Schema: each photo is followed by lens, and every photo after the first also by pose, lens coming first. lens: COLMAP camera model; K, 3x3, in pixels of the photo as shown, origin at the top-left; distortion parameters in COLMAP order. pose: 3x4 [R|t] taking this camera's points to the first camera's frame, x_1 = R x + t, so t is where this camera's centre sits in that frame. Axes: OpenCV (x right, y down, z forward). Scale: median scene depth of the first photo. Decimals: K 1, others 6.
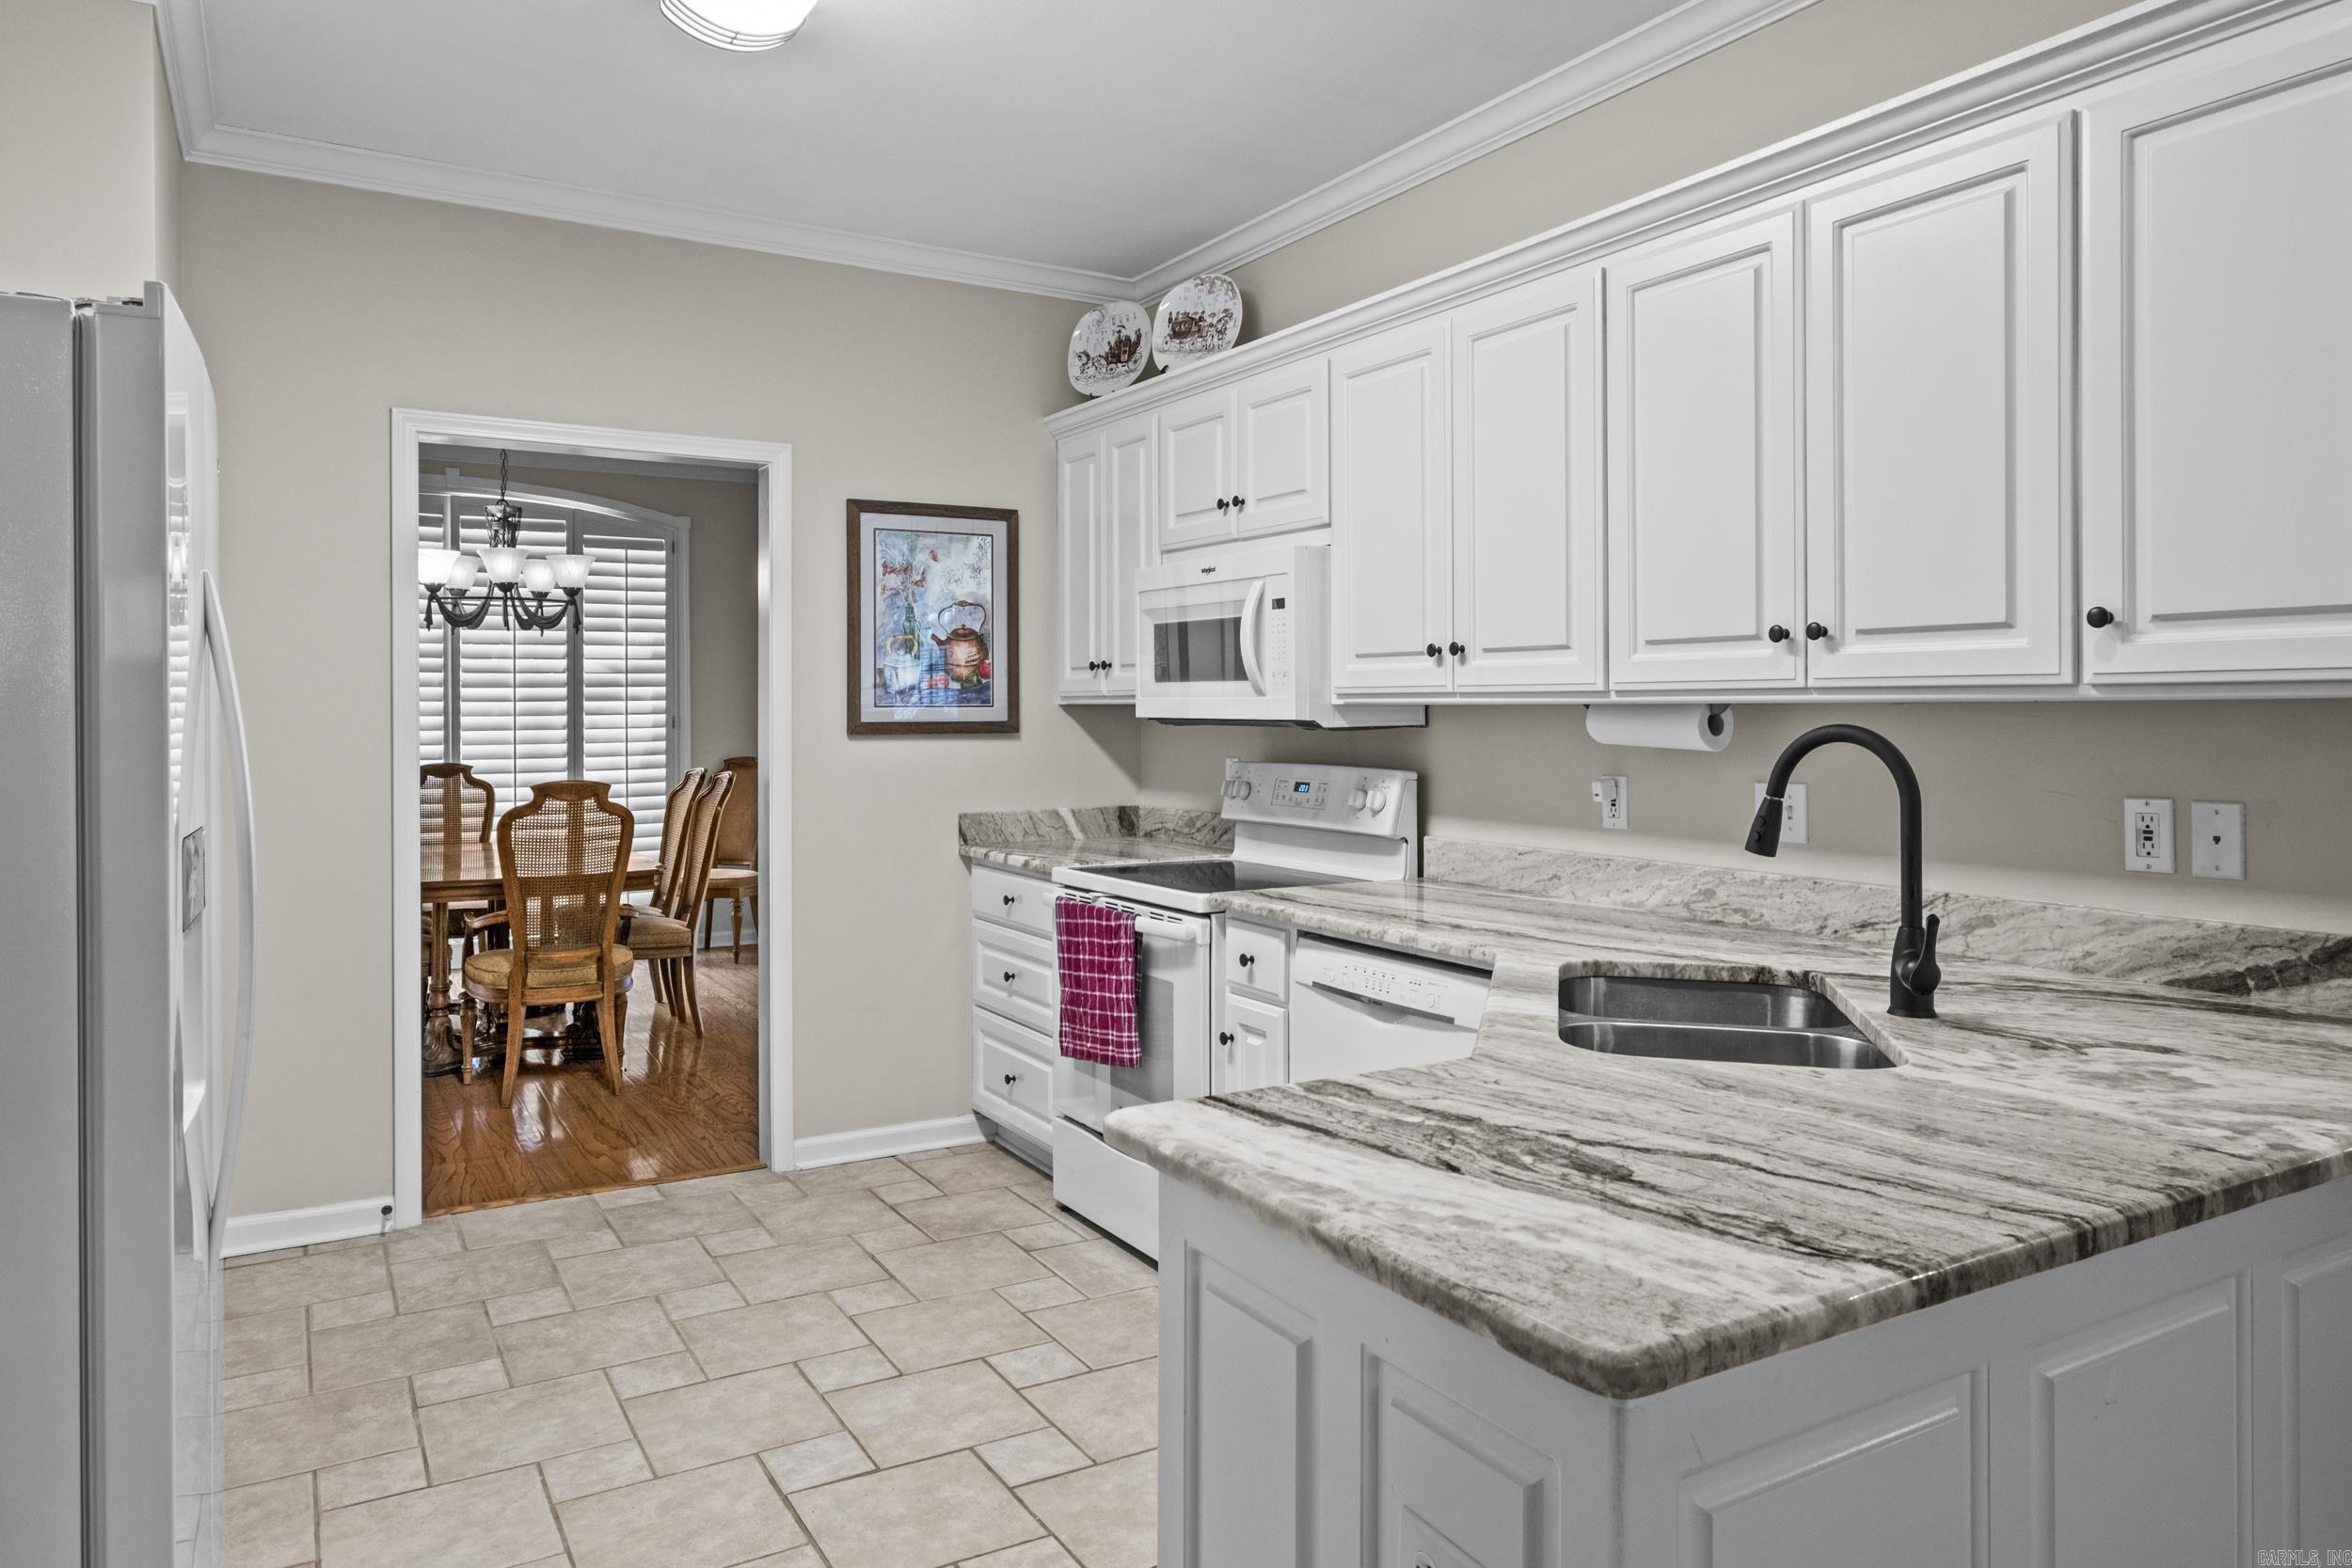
lens RADIAL K [[1517.3, 0, 1189.0], [0, 1517.3, 695.2], [0, 0, 1]] dist [0.000455, 0.003773]
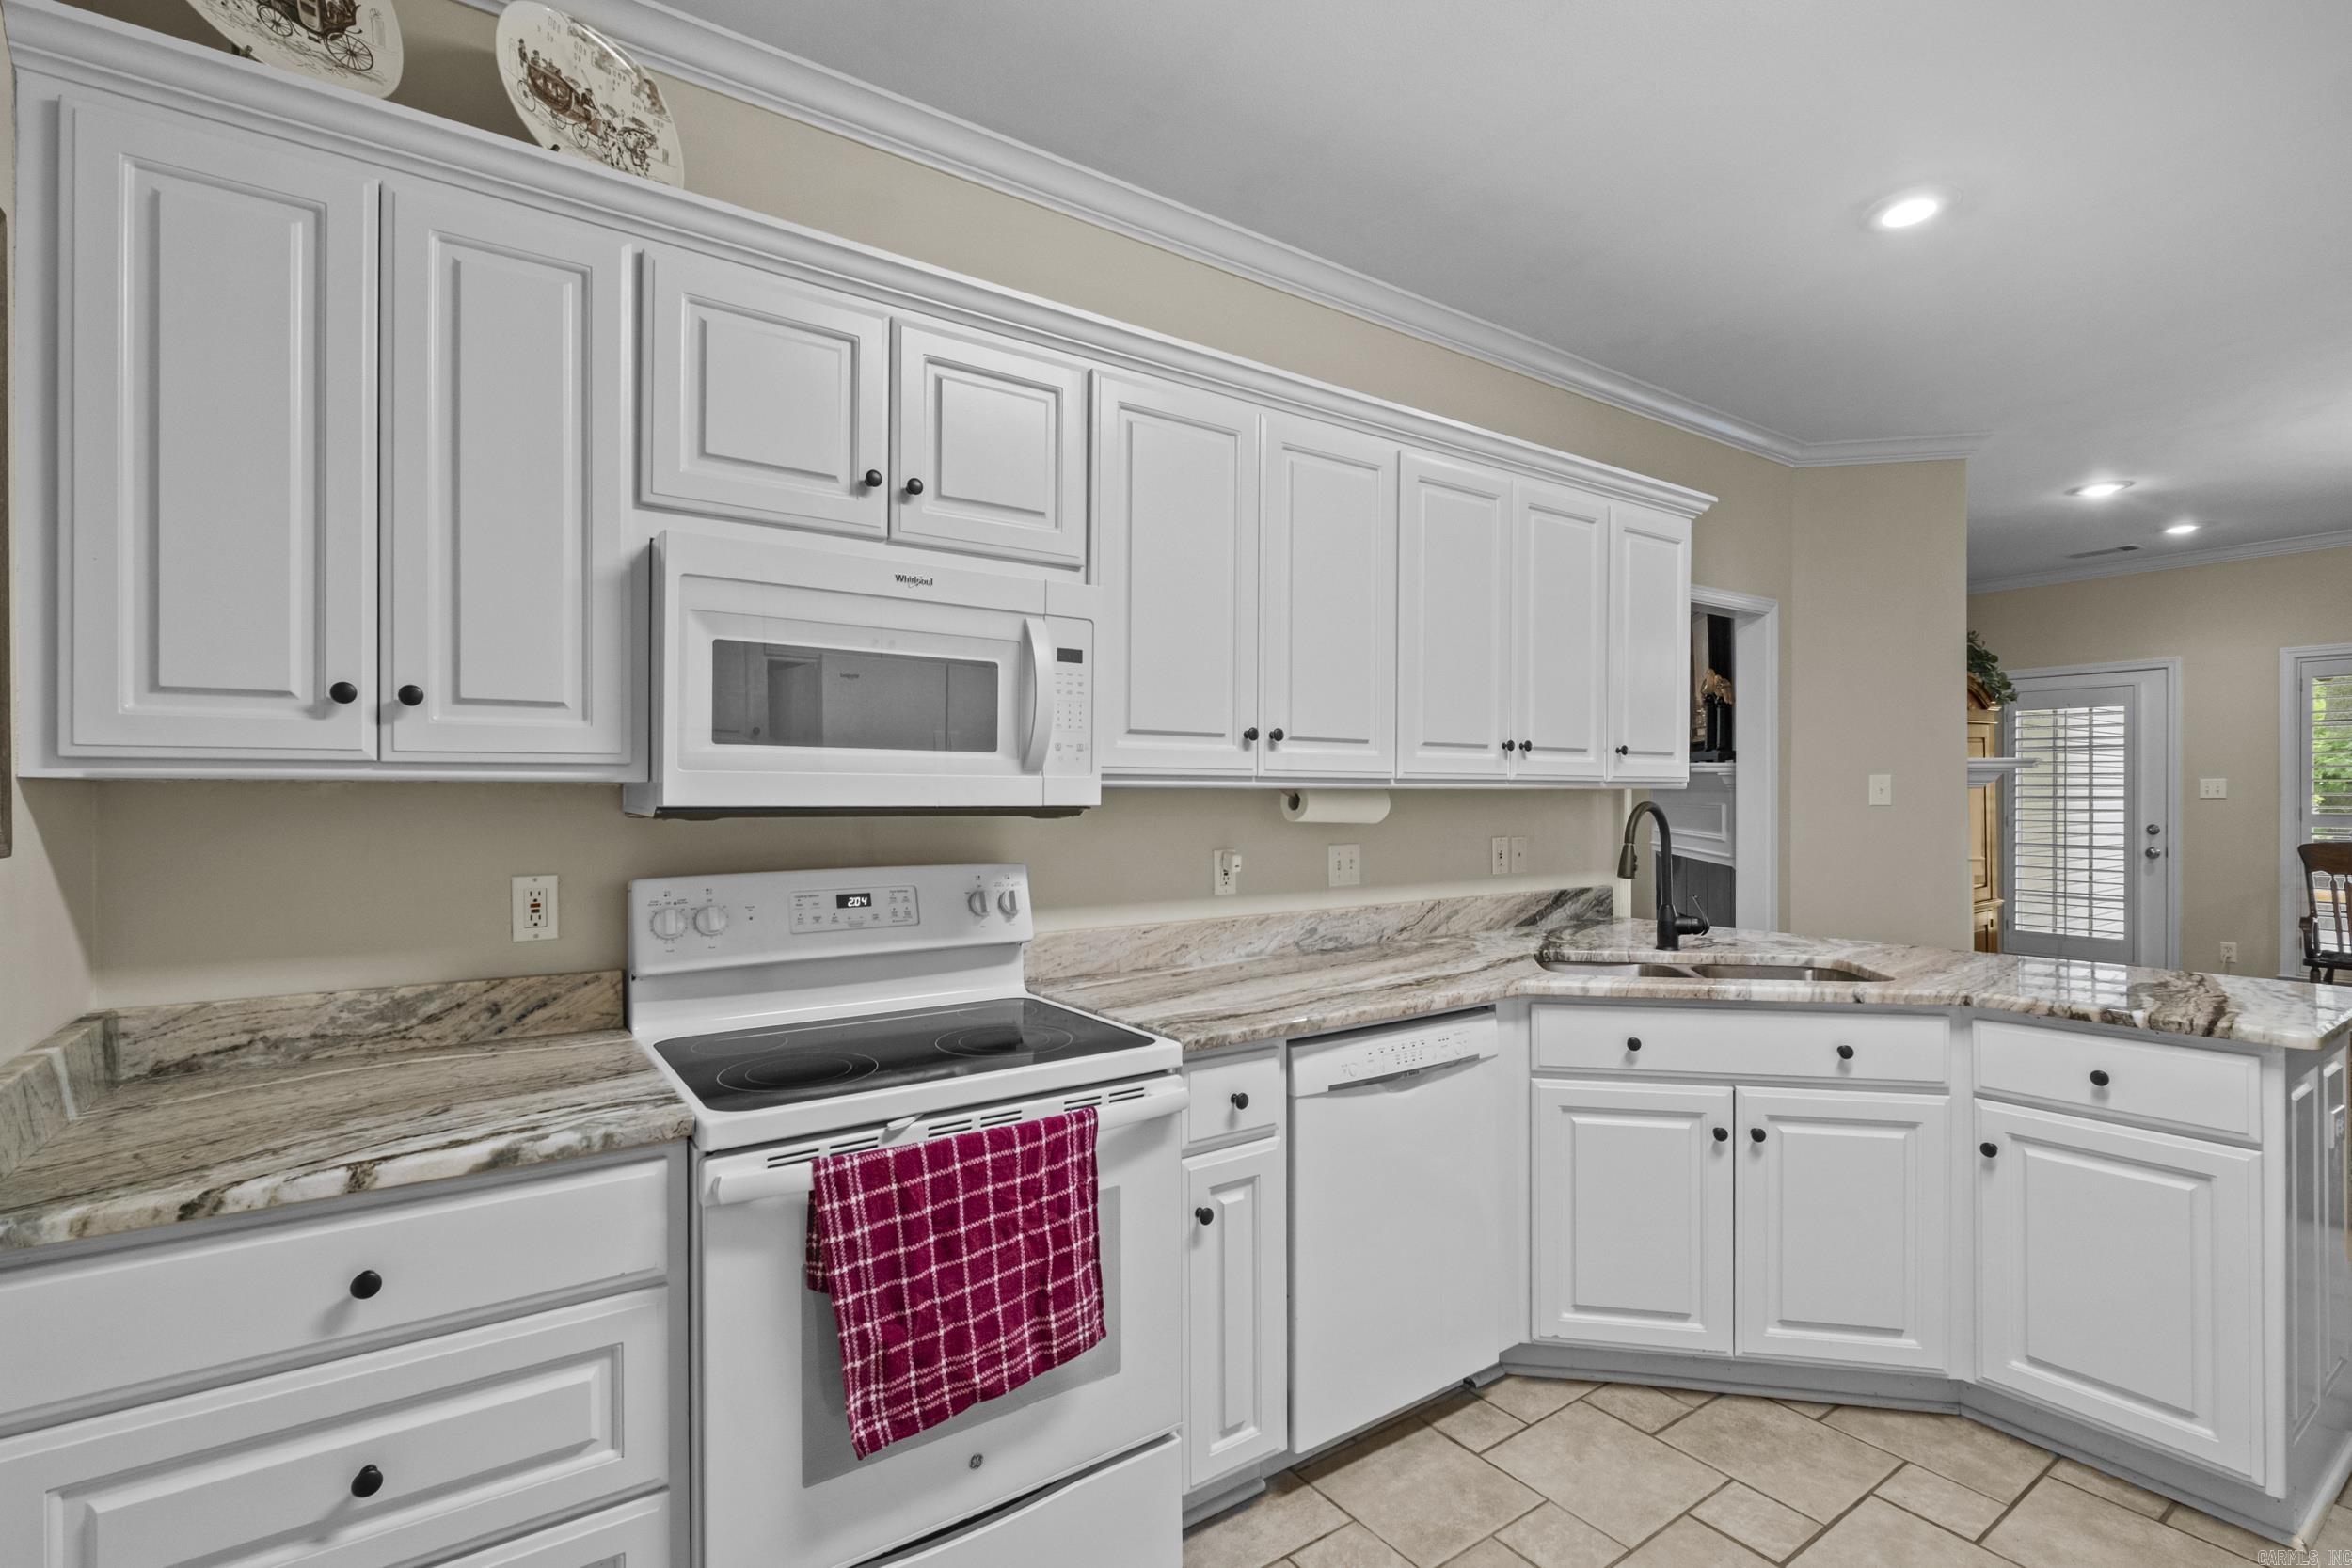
lens RADIAL K [[1041.2, 0, 1150.4], [0, 1041.2, 791.6], [0, 0, 1]] dist [-0.005632, -0.000656]
pose [[-0.045027, 0.006249, 0.998966, -0.373985], [-0.008351, 0.999943, -0.006631, 0.009928], [-0.998951, -0.008641, -0.044972, 0.780637]]
